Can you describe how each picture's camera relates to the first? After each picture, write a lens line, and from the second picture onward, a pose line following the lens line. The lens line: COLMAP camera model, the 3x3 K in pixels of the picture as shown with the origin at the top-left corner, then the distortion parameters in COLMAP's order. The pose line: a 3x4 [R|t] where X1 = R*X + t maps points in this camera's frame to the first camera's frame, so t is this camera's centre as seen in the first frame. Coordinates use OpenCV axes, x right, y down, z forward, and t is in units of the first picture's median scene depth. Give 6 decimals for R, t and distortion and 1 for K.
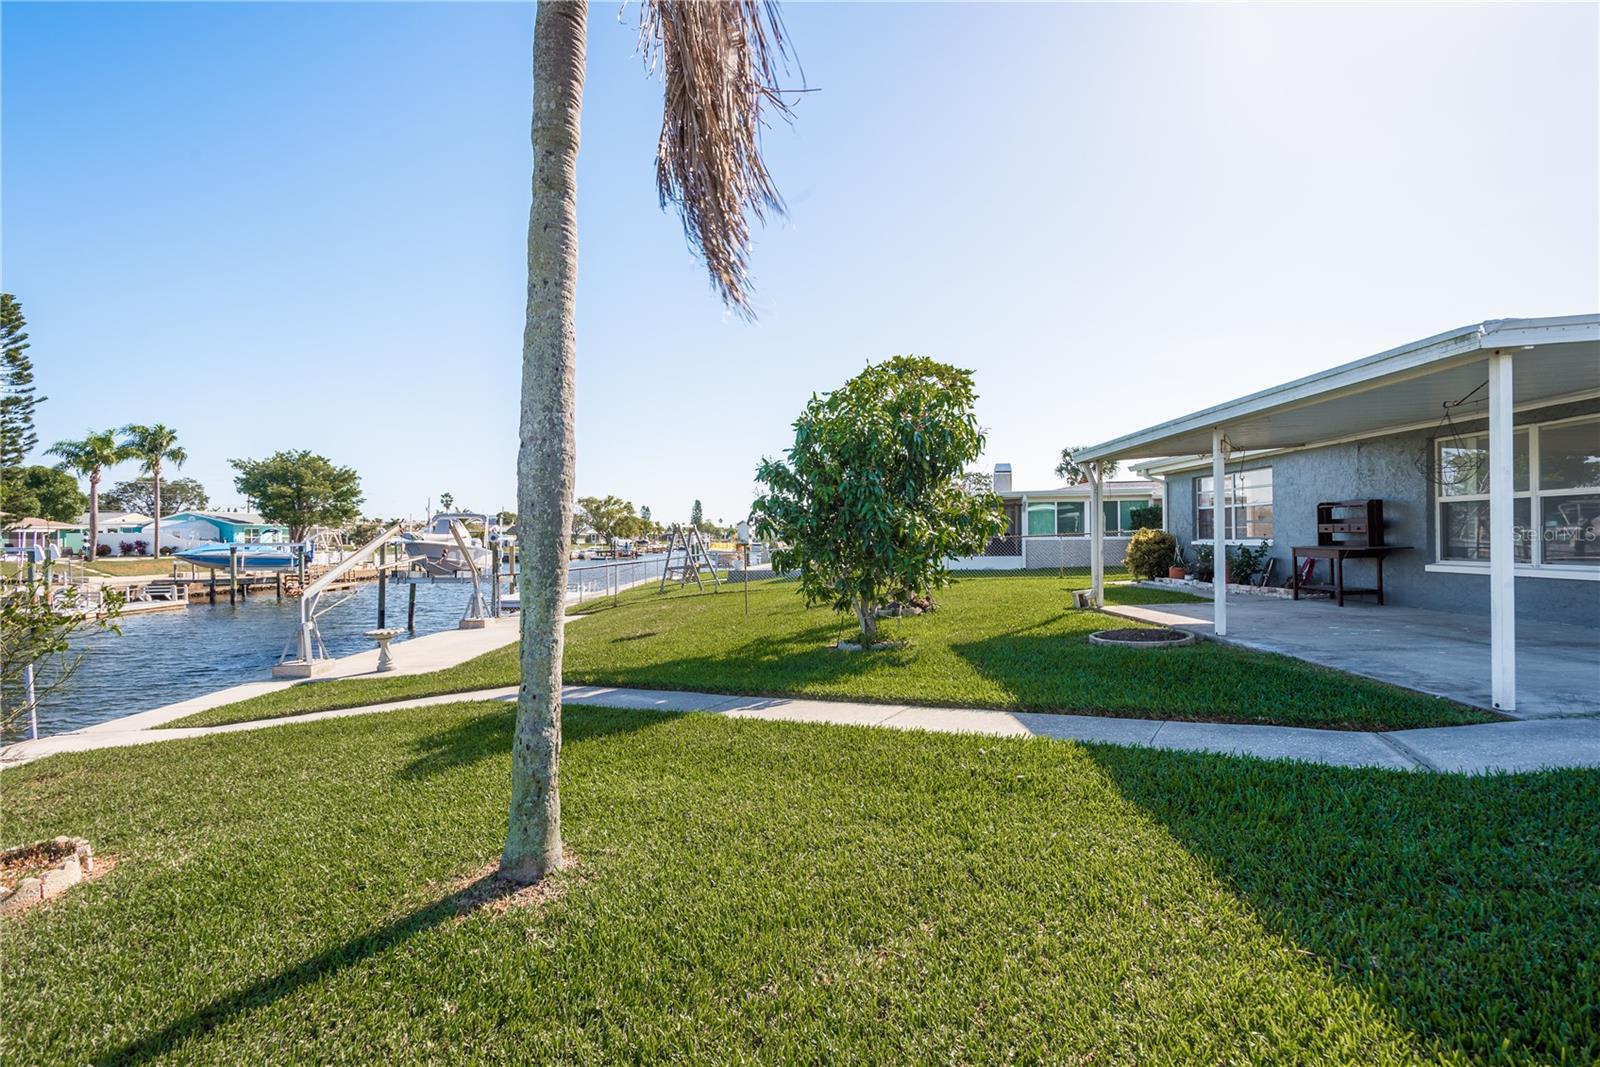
lens RADIAL K [[774.9, 0, 799.4], [0, 774.9, 537.6], [0, 0, 1]] dist [-0.004235, -0.000671]
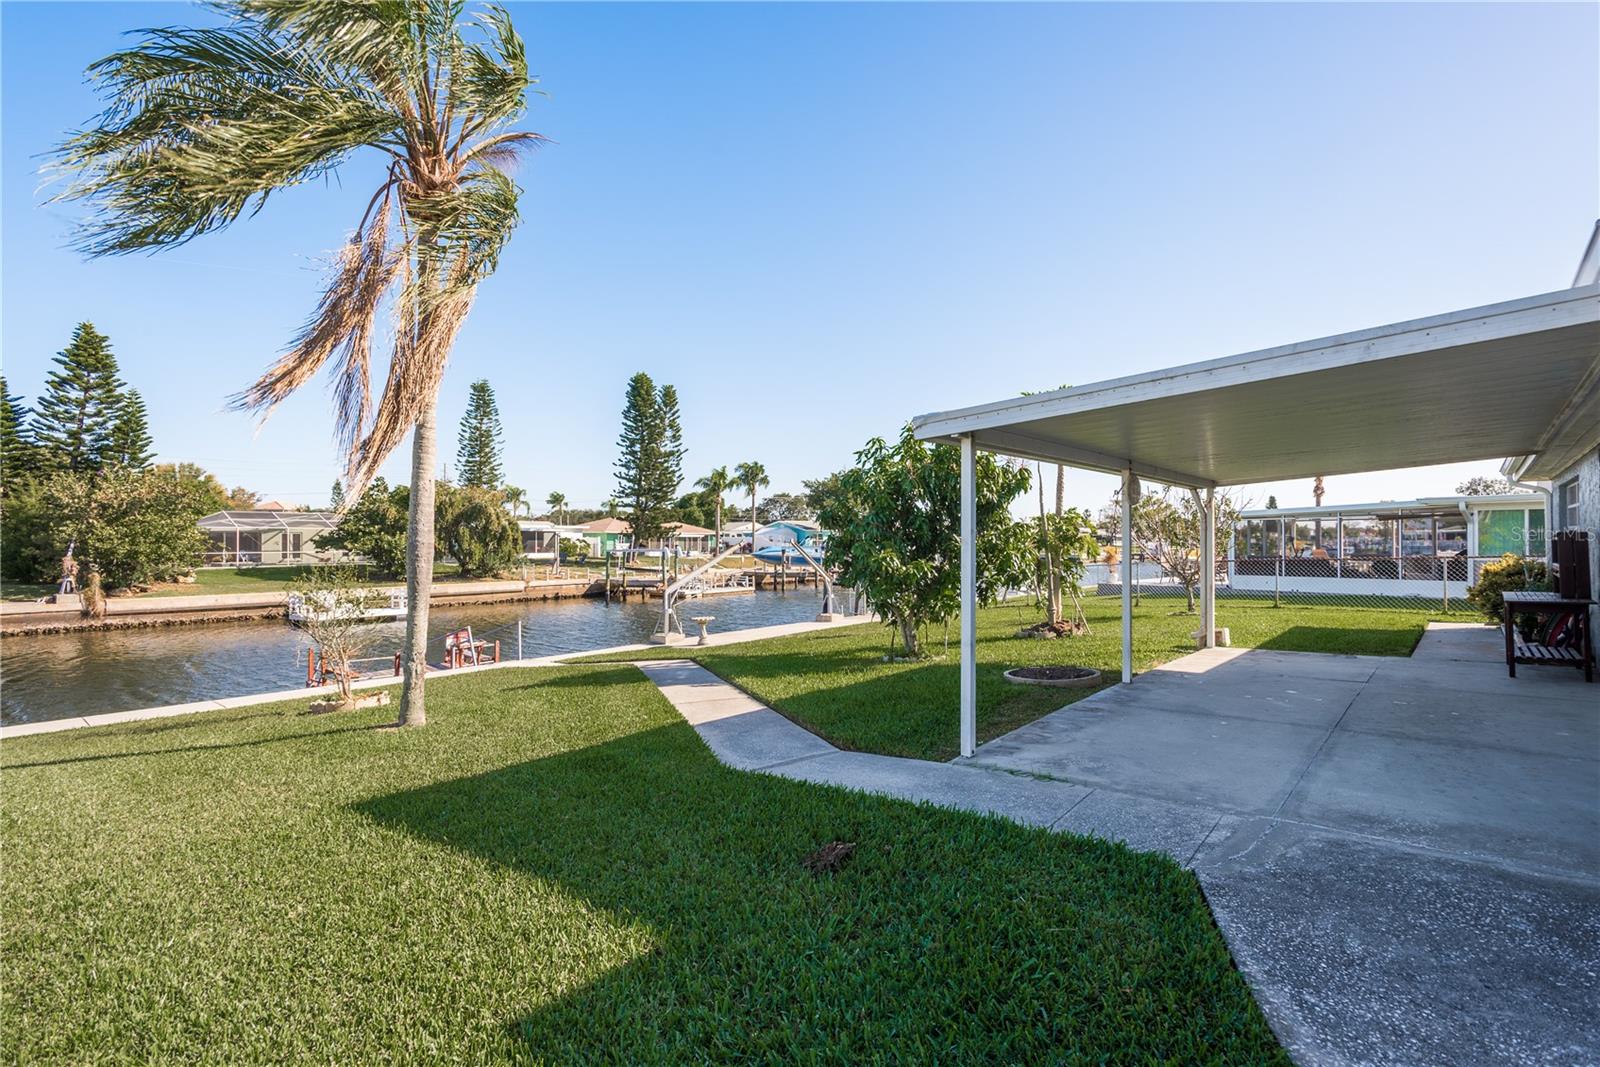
lens RADIAL K [[774.9, 0, 802.3], [0, 774.9, 532.7], [0, 0, 1]] dist [-0.004235, -0.000671]
pose [[0.752630, -0.000043, -0.658443, 0.203049], [-0.003133, 0.999988, -0.003646, -0.013220], [0.658436, 0.004807, 0.752622, 0.001406]]
